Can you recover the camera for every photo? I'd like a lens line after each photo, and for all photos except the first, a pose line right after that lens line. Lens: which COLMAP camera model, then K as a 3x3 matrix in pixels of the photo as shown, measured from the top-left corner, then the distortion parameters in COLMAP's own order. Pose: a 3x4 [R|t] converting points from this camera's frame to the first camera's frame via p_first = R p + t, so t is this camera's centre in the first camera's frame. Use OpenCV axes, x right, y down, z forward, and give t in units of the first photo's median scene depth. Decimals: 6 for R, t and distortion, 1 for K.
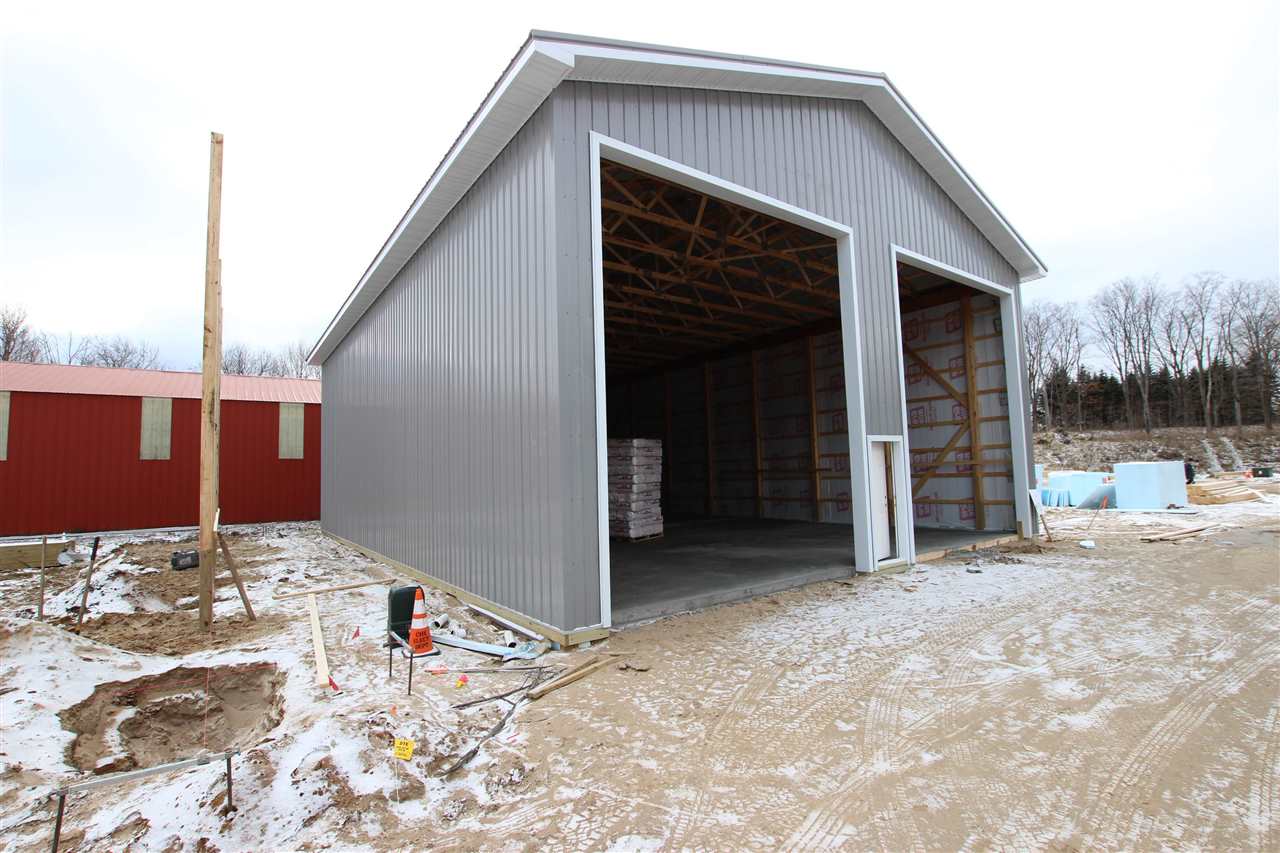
lens RADIAL K [[597.9, 0, 640.0], [0, 597.9, 426.5], [0, 0, 1]] dist [-0.019275, 0.000357]
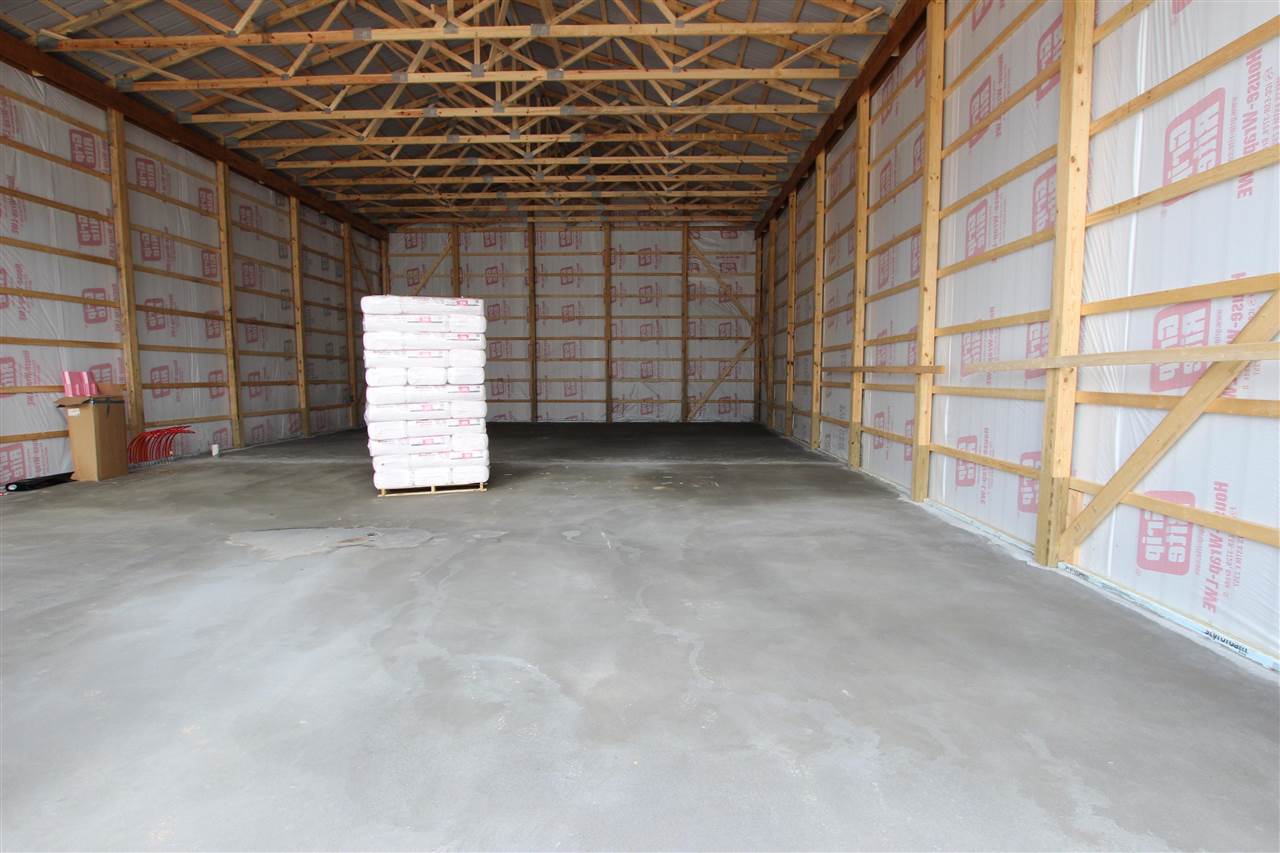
lens RADIAL K [[597.9, 0, 640.0], [0, 597.9, 426.5], [0, 0, 1]] dist [-0.019275, 0.000357]
pose [[0.795794, 0.083759, -0.599746, 0.445193], [0.024502, 0.985124, 0.170092, 0.046570], [0.605071, -0.150053, 0.781904, 0.686939]]
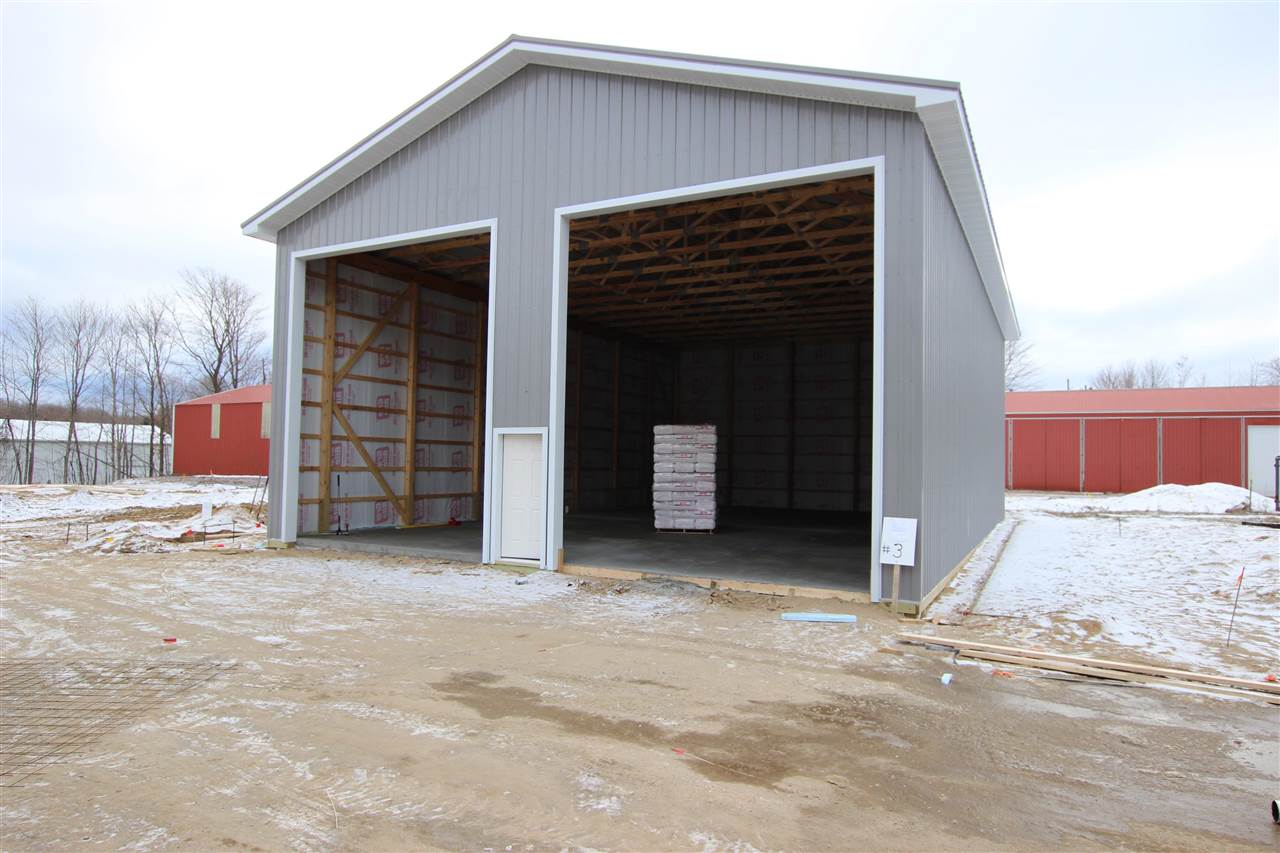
lens RADIAL K [[791.7, 0, 640.0], [0, 791.7, 426.5], [0, 0, 1]] dist [0.002447, 0.000224]
pose [[0.442848, 0.001564, -0.896595, 1.035847], [0.039805, 0.998978, 0.021403, -0.003871], [0.895713, -0.045168, 0.442334, 0.392095]]
